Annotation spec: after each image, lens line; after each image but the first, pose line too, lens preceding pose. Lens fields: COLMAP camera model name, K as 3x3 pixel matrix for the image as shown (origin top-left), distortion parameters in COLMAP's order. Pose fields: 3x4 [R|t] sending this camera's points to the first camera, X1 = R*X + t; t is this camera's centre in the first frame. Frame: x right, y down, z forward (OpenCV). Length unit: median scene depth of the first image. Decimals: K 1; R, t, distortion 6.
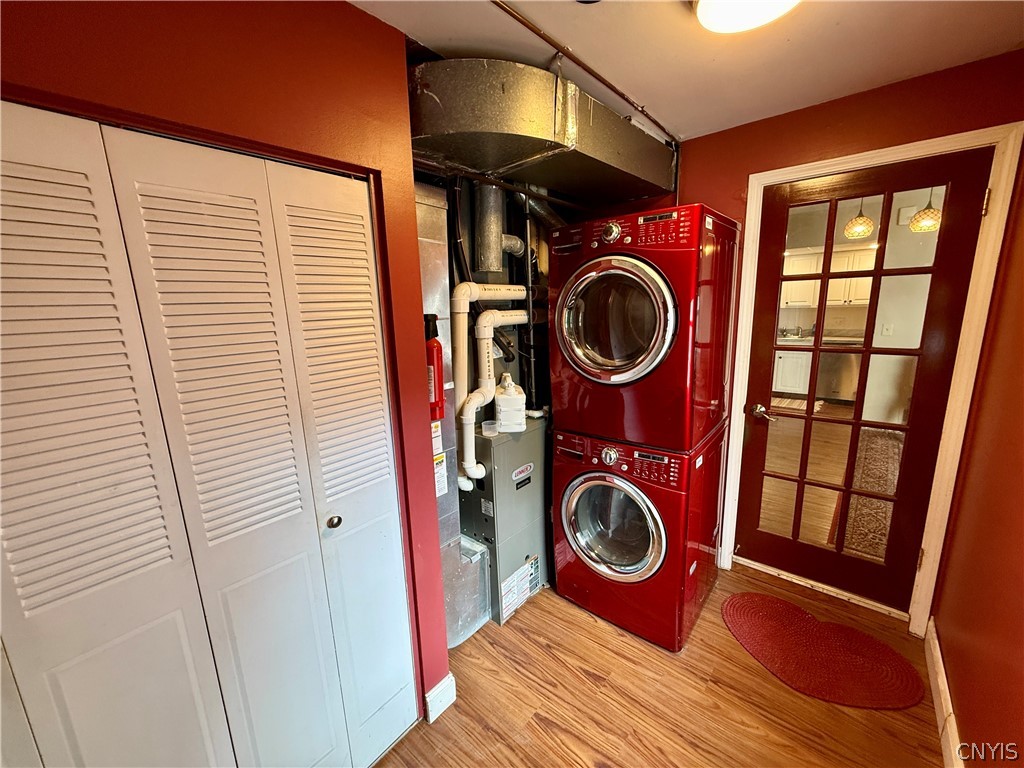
lens RADIAL K [[406.9, 0, 511.4], [0, 406.9, 383.8], [0, 0, 1]] dist [-0.001388, -0.000005]
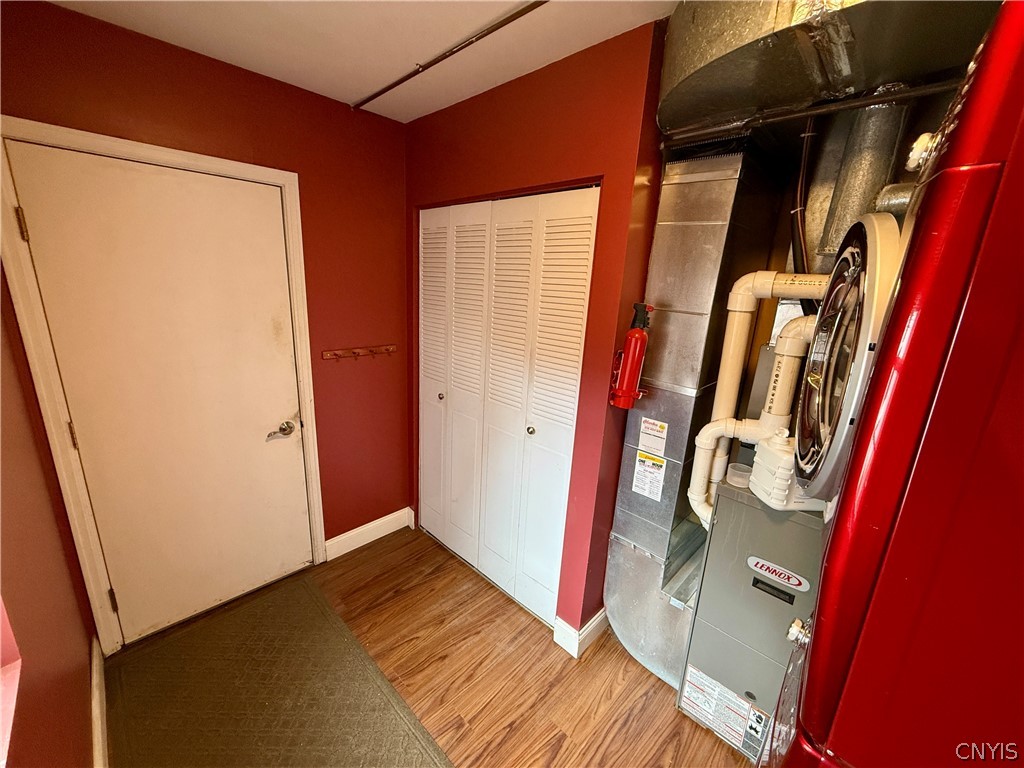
lens RADIAL K [[406.9, 0, 511.5], [0, 406.9, 386.0], [0, 0, 1]] dist [-0.001388, -0.000005]
pose [[-0.069068, 0.277683, -0.958187, 0.747763], [-0.237696, 0.928238, 0.286138, -0.175989], [0.968881, 0.247520, 0.001893, 0.682896]]
